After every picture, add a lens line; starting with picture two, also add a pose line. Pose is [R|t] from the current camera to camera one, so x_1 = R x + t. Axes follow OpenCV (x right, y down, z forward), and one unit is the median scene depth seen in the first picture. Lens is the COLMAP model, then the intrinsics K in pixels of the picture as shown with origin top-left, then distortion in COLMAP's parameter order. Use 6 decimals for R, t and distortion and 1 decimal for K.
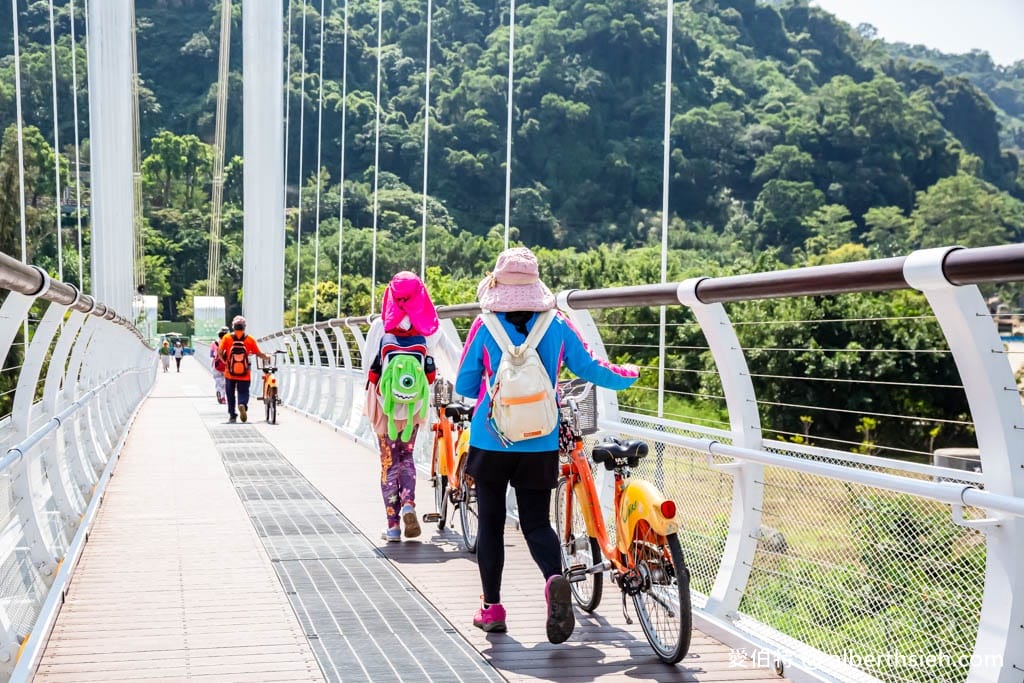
lens RADIAL K [[1504.1, 0, 512.0], [0, 1504.1, 341.5], [0, 0, 1]] dist [0.030042, 0.083428]
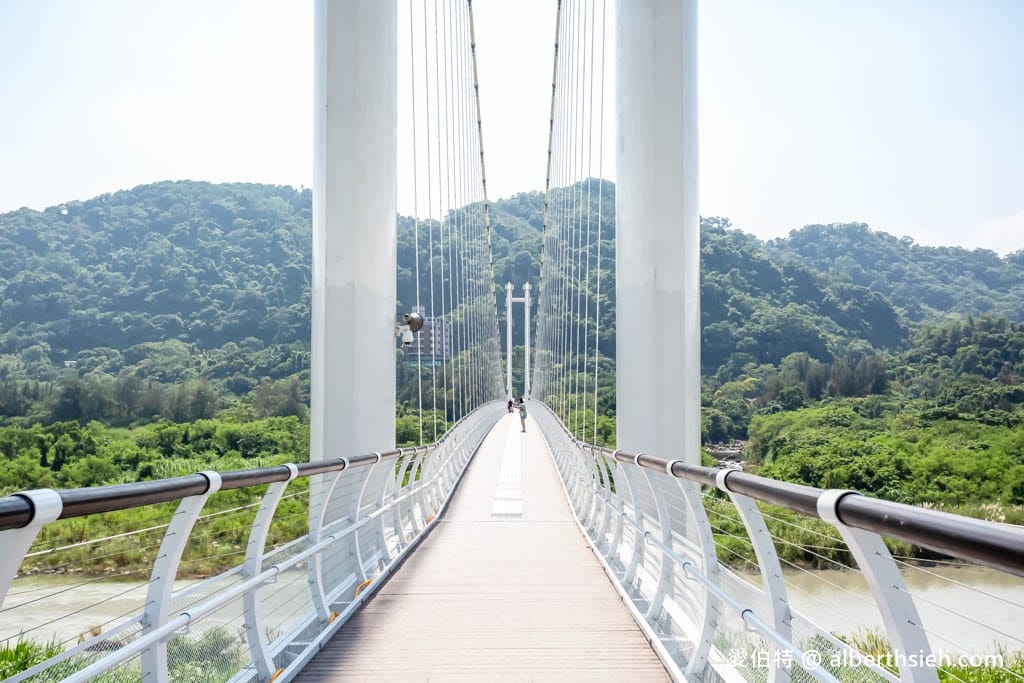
lens RADIAL K [[1129.4, 0, 507.7], [0, 1129.4, 341.2], [0, 0, 1]] dist [0.005800, 0.209802]
pose [[0.972915, -0.009879, -0.230951, 0.217479], [-0.006484, 0.997527, -0.069982, 0.015258], [0.231071, 0.069584, 0.970445, -0.948099]]
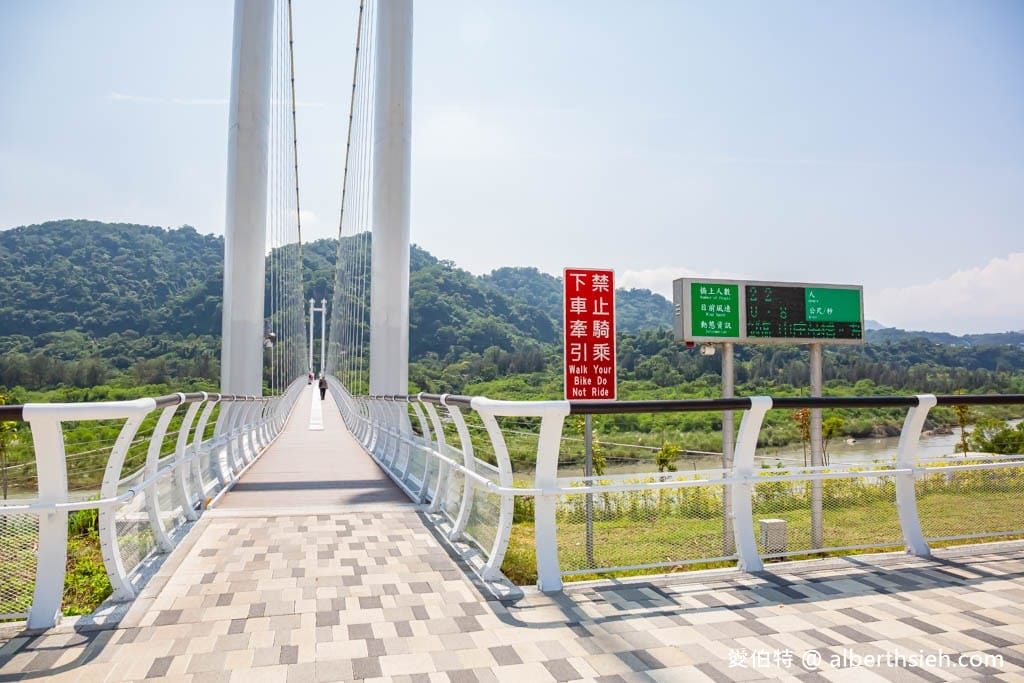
lens RADIAL K [[730.1, 0, 472.0], [0, 730.1, 337.3], [0, 0, 1]] dist [-0.007458, 0.001909]
pose [[0.999854, 0.008049, -0.015064, 0.222285], [-0.009107, 0.997398, -0.071511, 0.016384], [0.014450, 0.071638, 0.997326, -0.969738]]
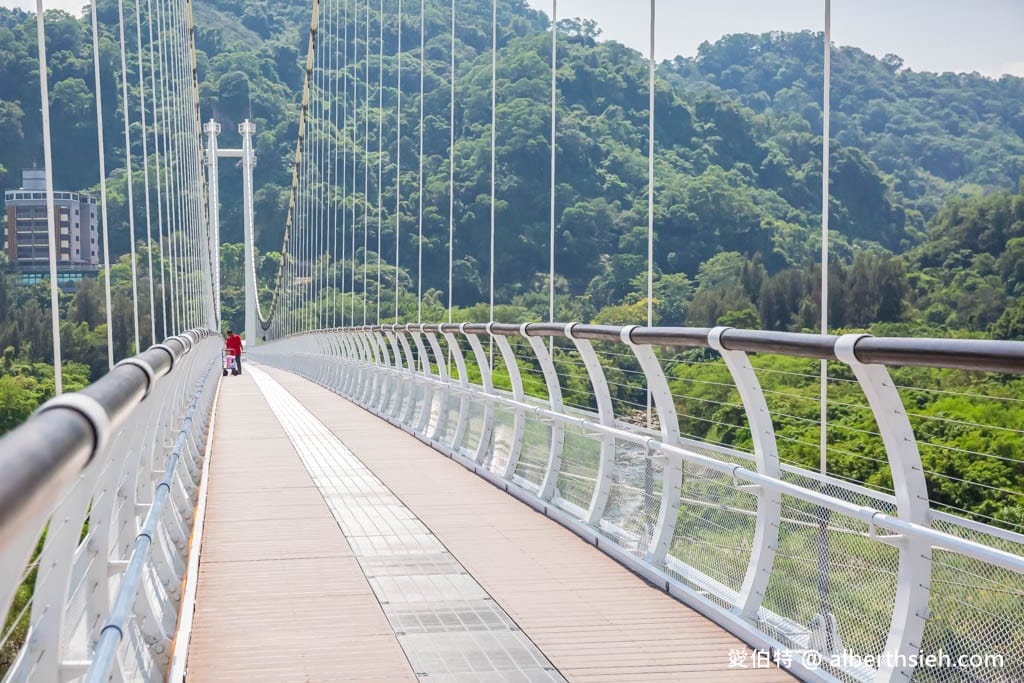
lens RADIAL K [[1931.4, 0, 512.0], [0, 1931.4, 341.5], [0, 0, 1]] dist [0.153358, 0.052397]
pose [[0.996935, -0.014291, -0.076912, 0.190976], [0.012897, 0.999744, -0.018600, 0.014651], [0.077159, 0.017551, 0.996864, -0.851377]]
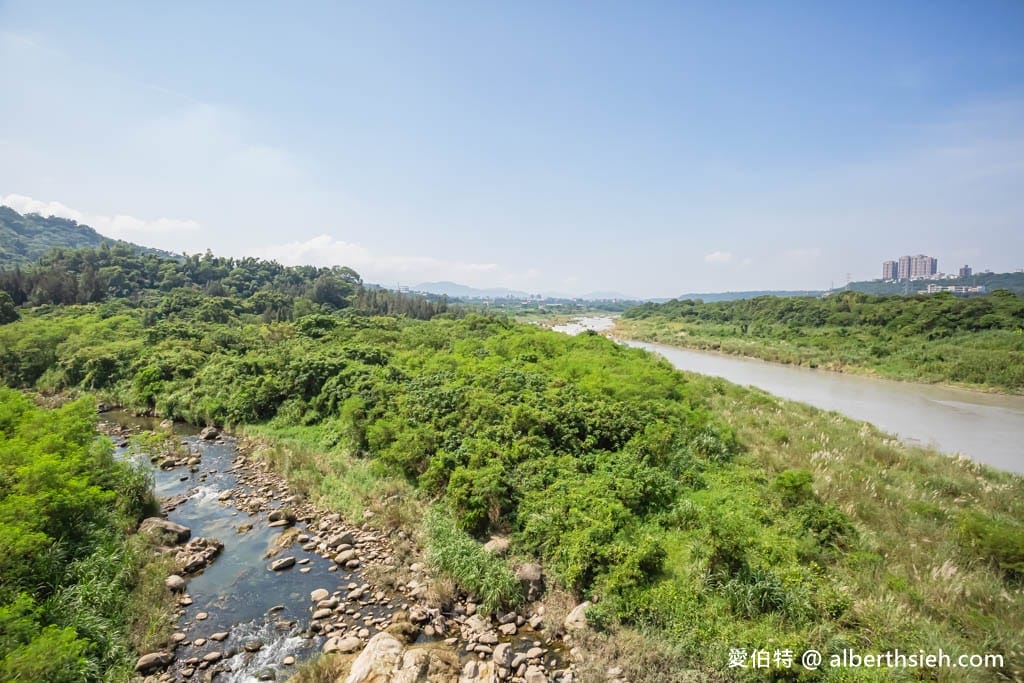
lens RADIAL K [[493.8, 0, 514.2], [0, 493.8, 342.9], [0, 0, 1]] dist [-0.065568, 0.027778]
pose [[0.507654, -0.053526, 0.859897, 0.104096], [0.008914, 0.998341, 0.056881, 0.005109], [-0.861515, -0.021211, 0.507289, -0.421858]]
